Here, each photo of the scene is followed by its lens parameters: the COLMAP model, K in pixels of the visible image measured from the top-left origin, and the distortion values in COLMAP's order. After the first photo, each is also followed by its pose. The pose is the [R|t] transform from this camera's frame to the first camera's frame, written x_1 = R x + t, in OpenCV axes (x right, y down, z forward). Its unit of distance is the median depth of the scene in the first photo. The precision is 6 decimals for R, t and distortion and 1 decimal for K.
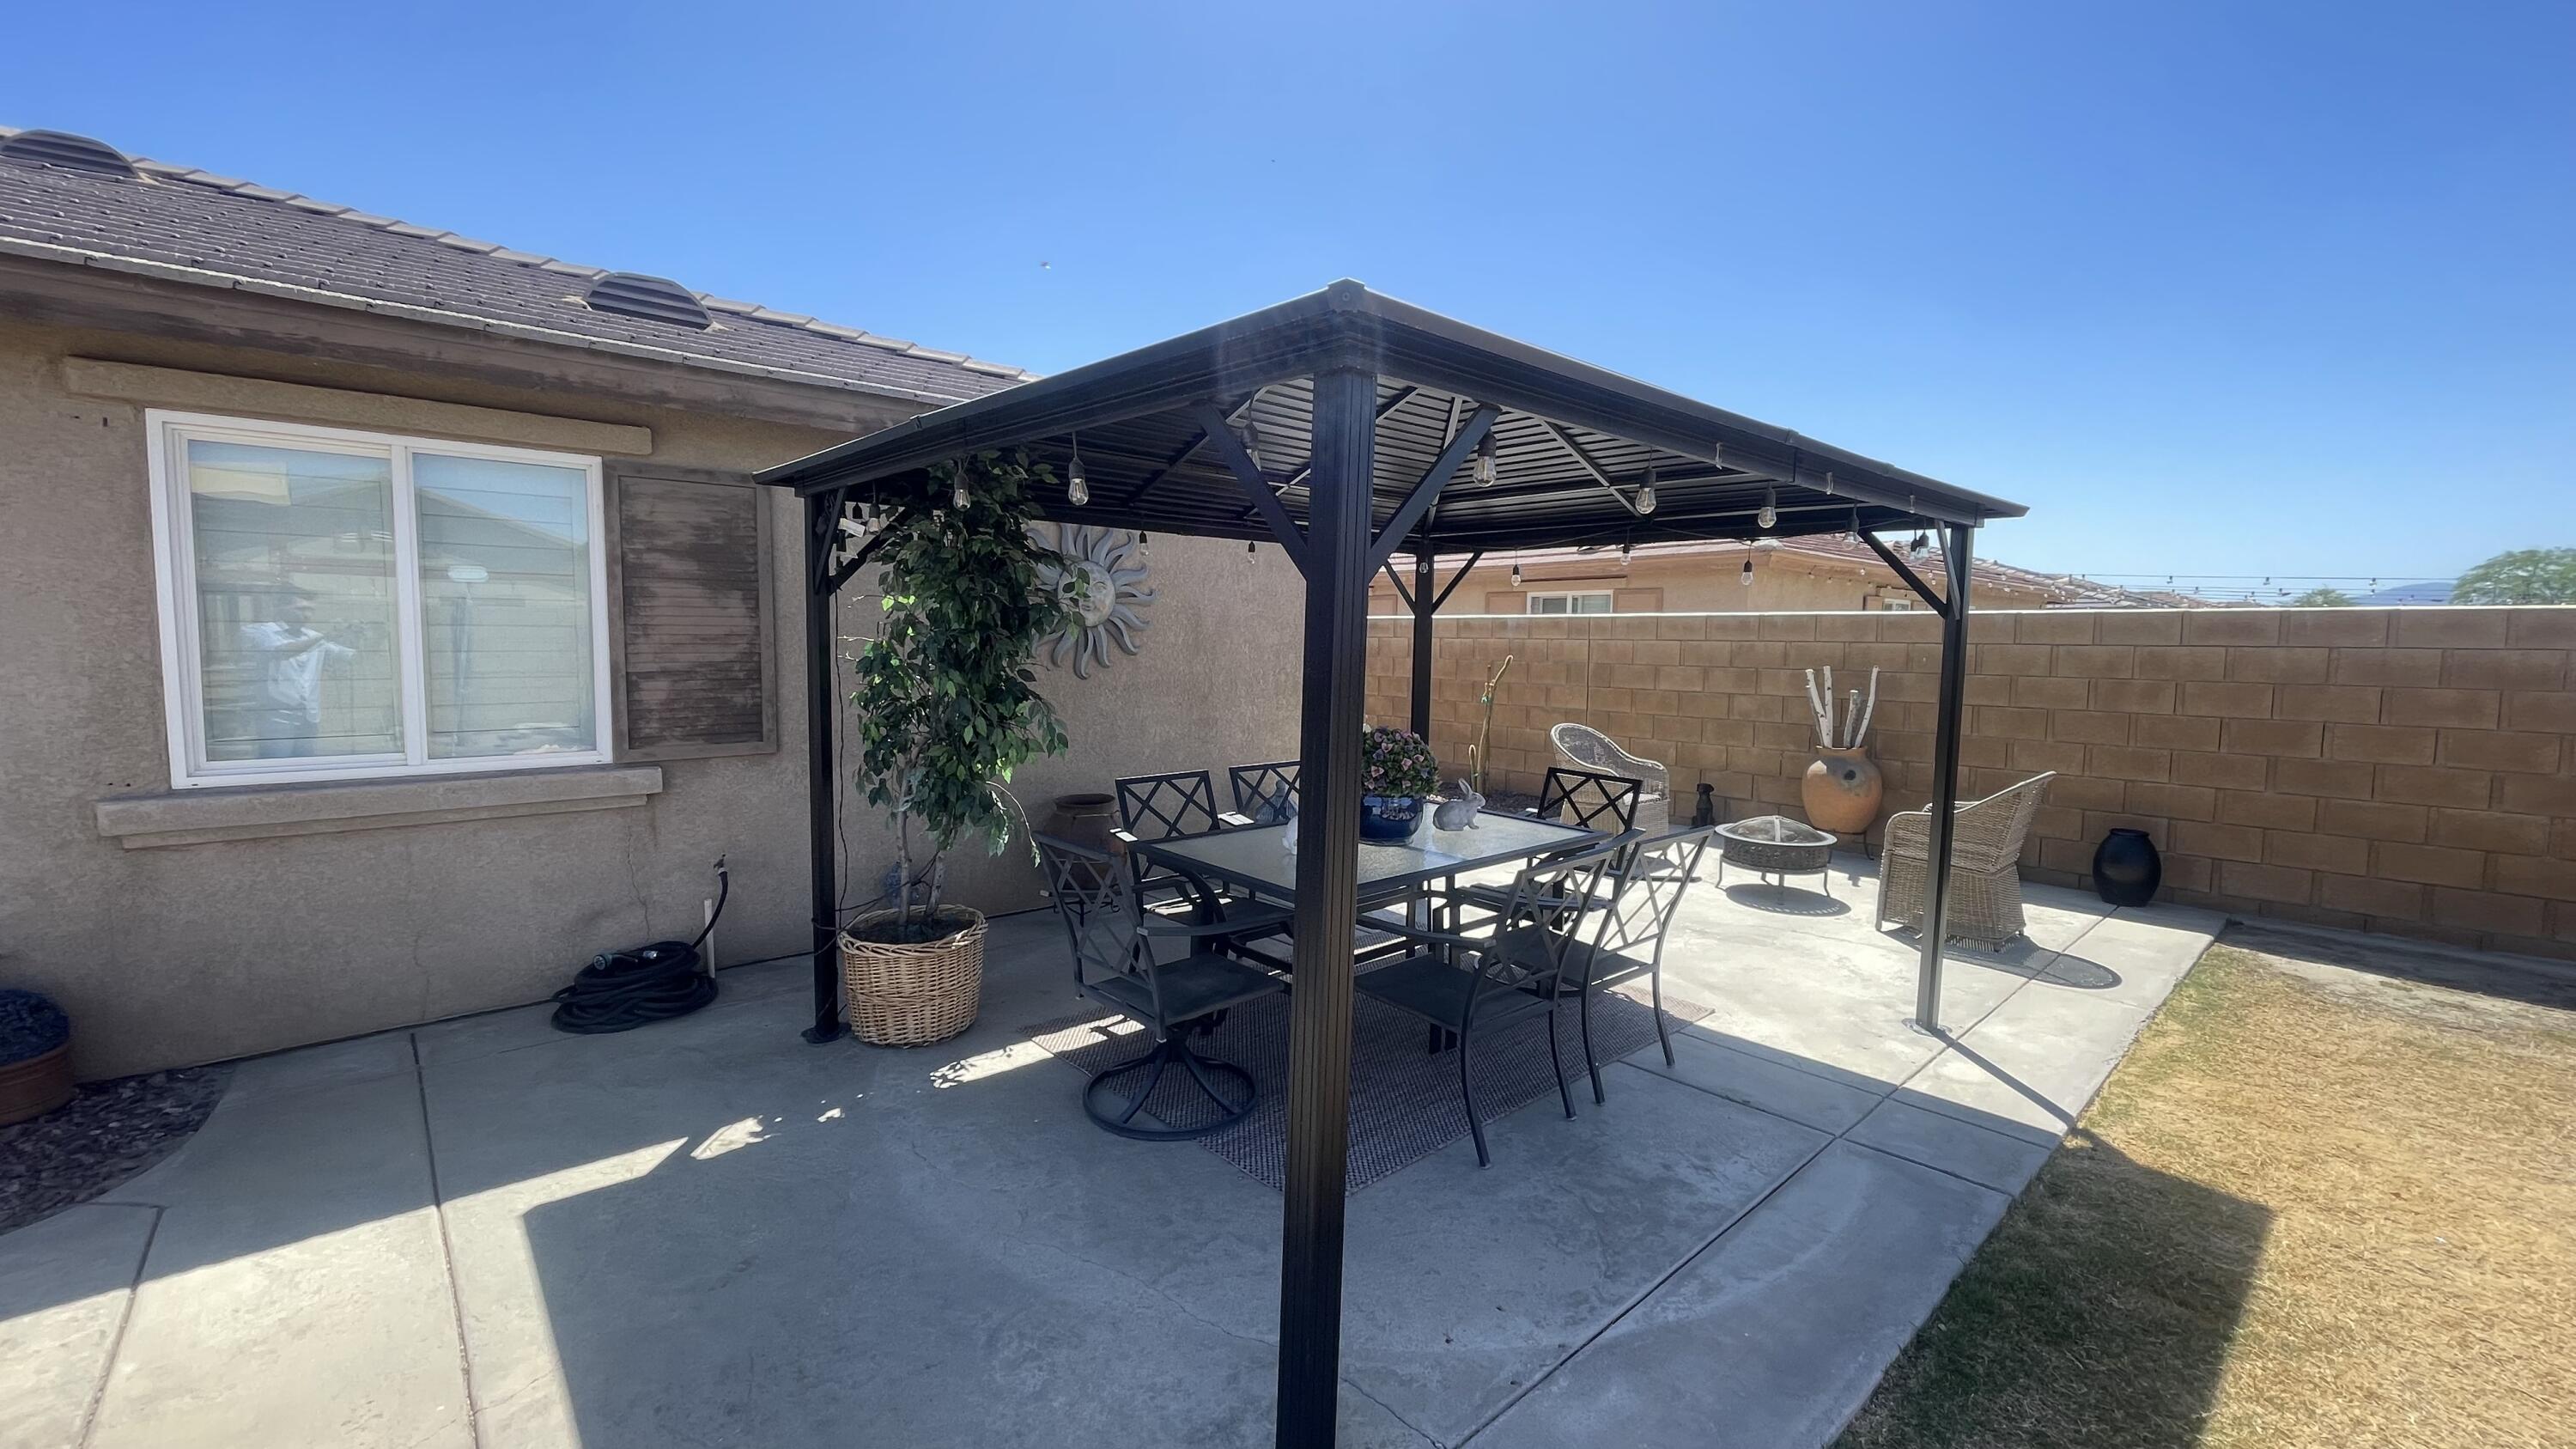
lens RADIAL K [[1041.3, 0, 1287.3], [0, 1041.3, 714.7], [0, 0, 1]] dist [-0.002934, 0.000015]
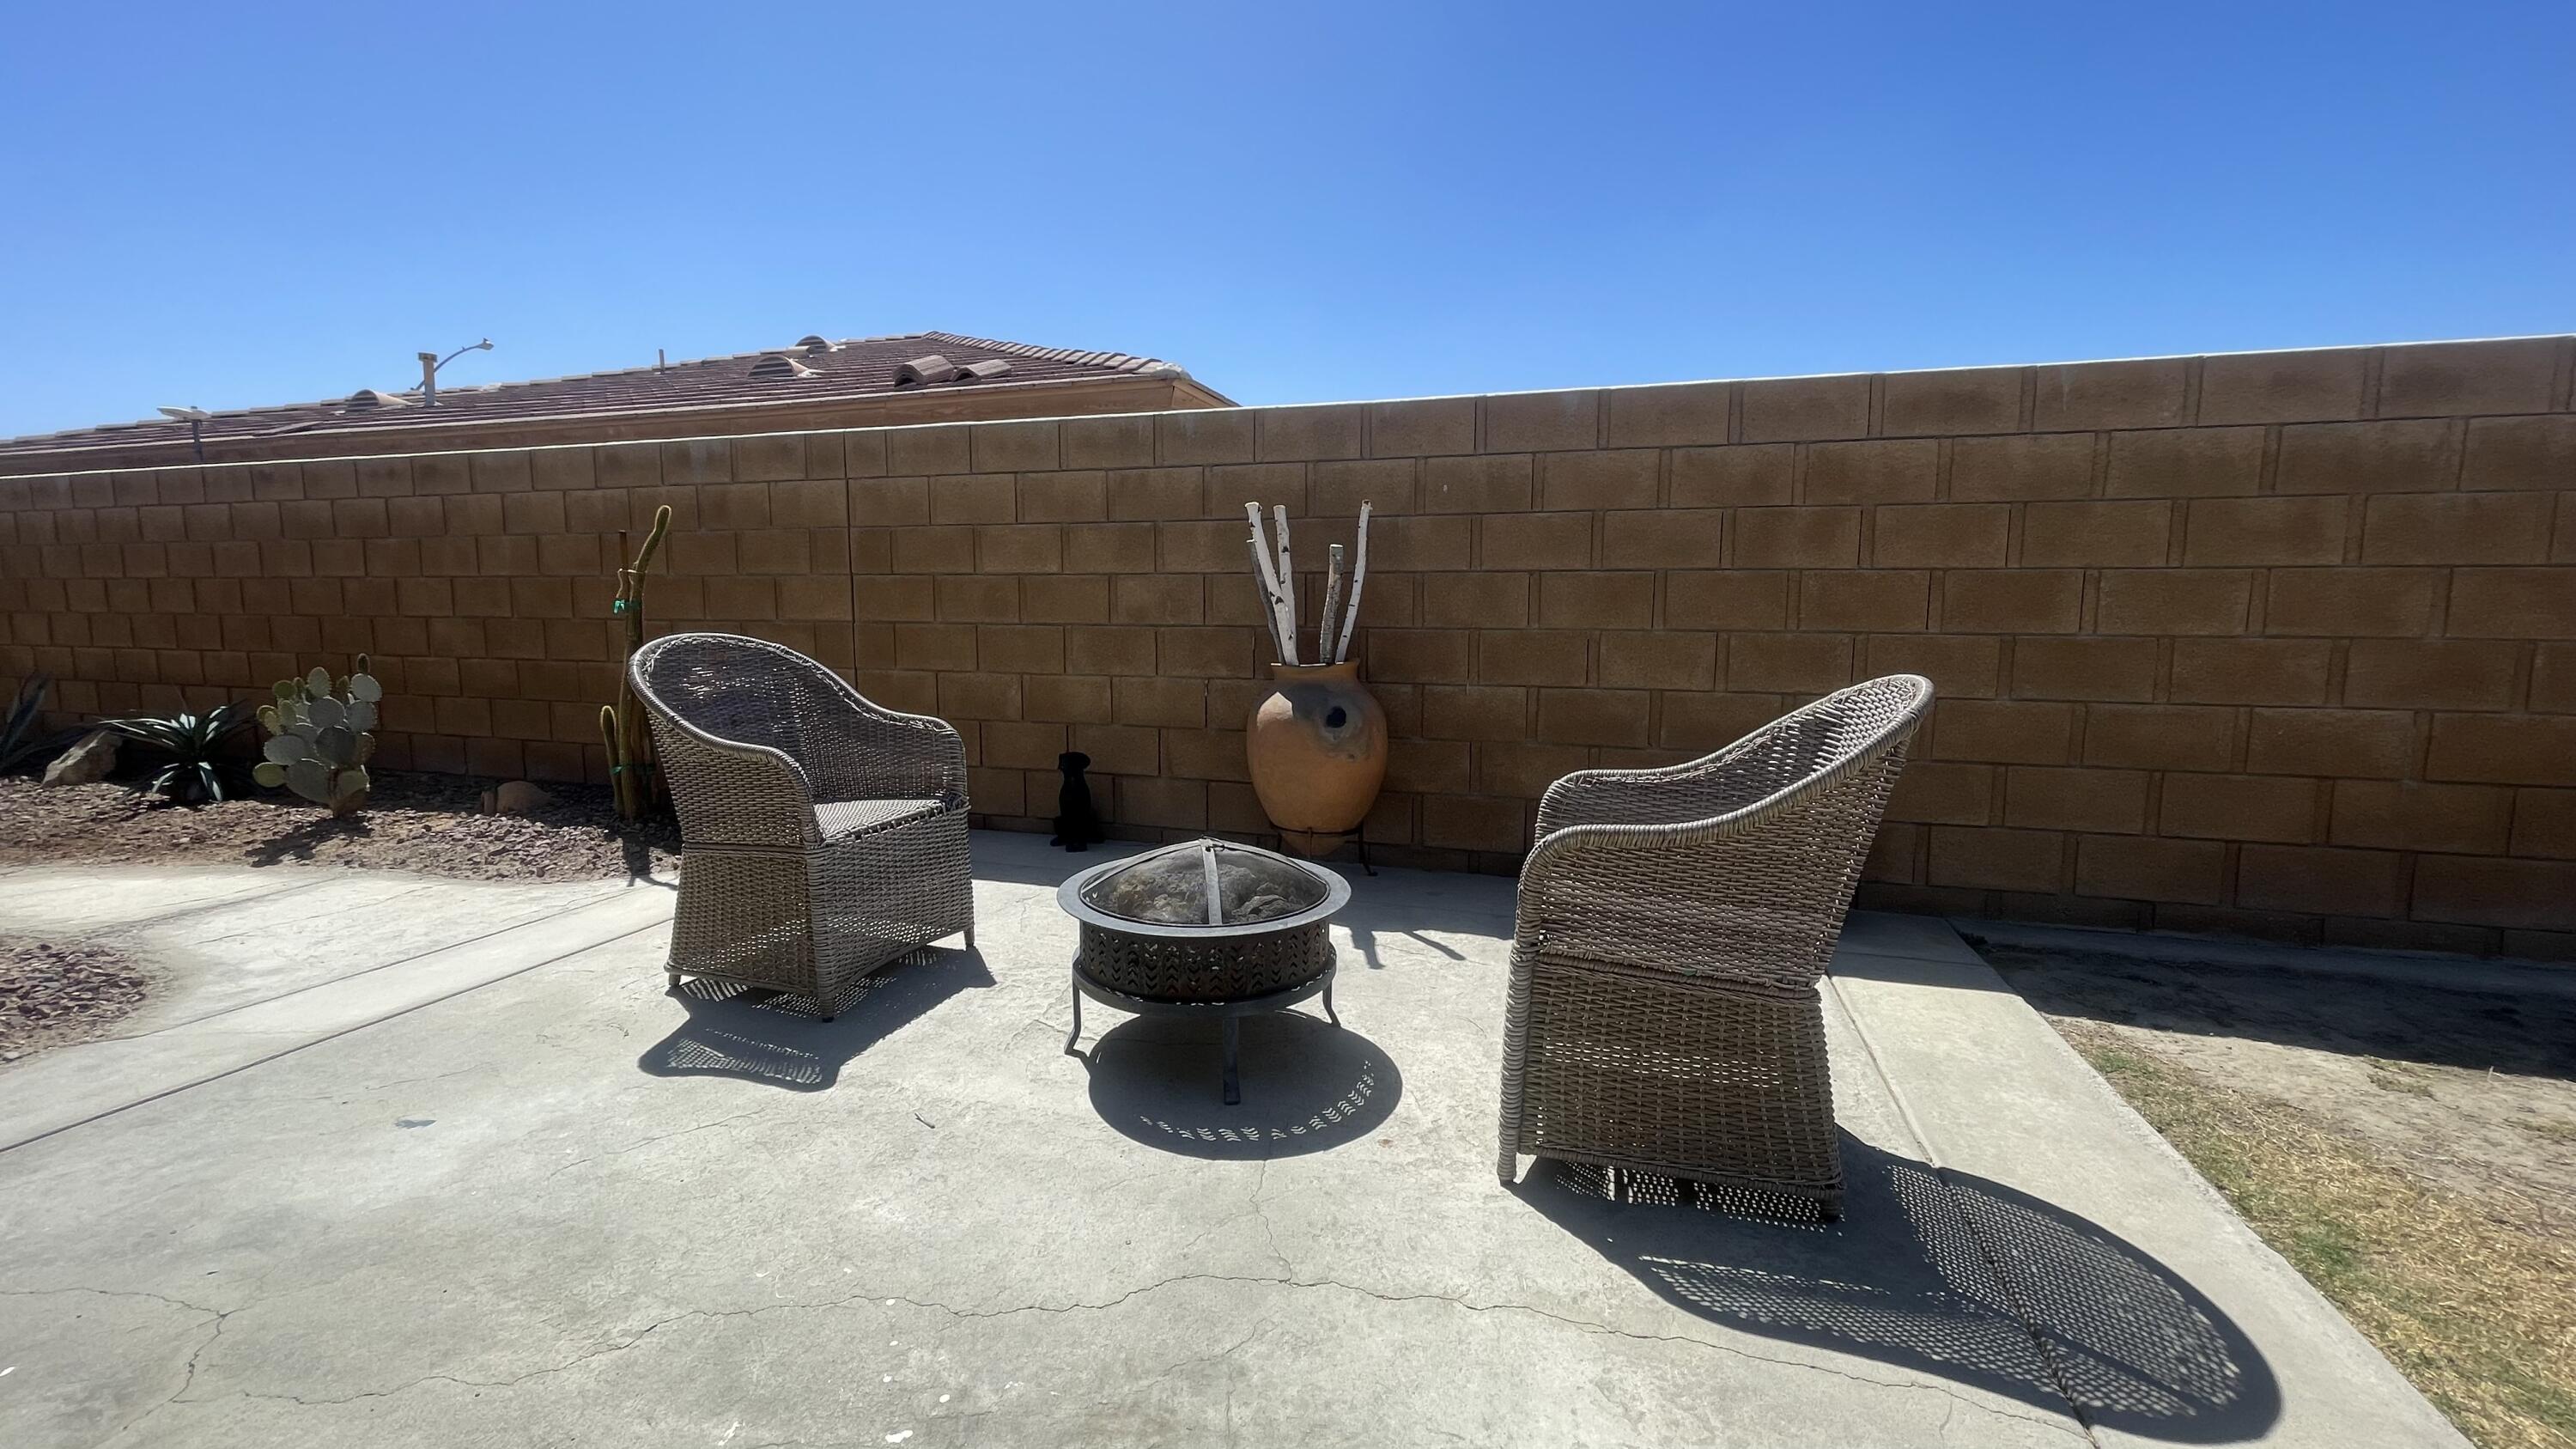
lens RADIAL K [[1035.7, 0, 1289.6], [0, 1035.7, 714.9], [0, 0, 1]] dist [-0.000775, 0.000069]
pose [[0.862766, -0.066369, 0.501228, 0.329565], [0.044891, 0.997487, 0.054810, 0.034619], [-0.503606, -0.024788, 0.863578, 0.700046]]
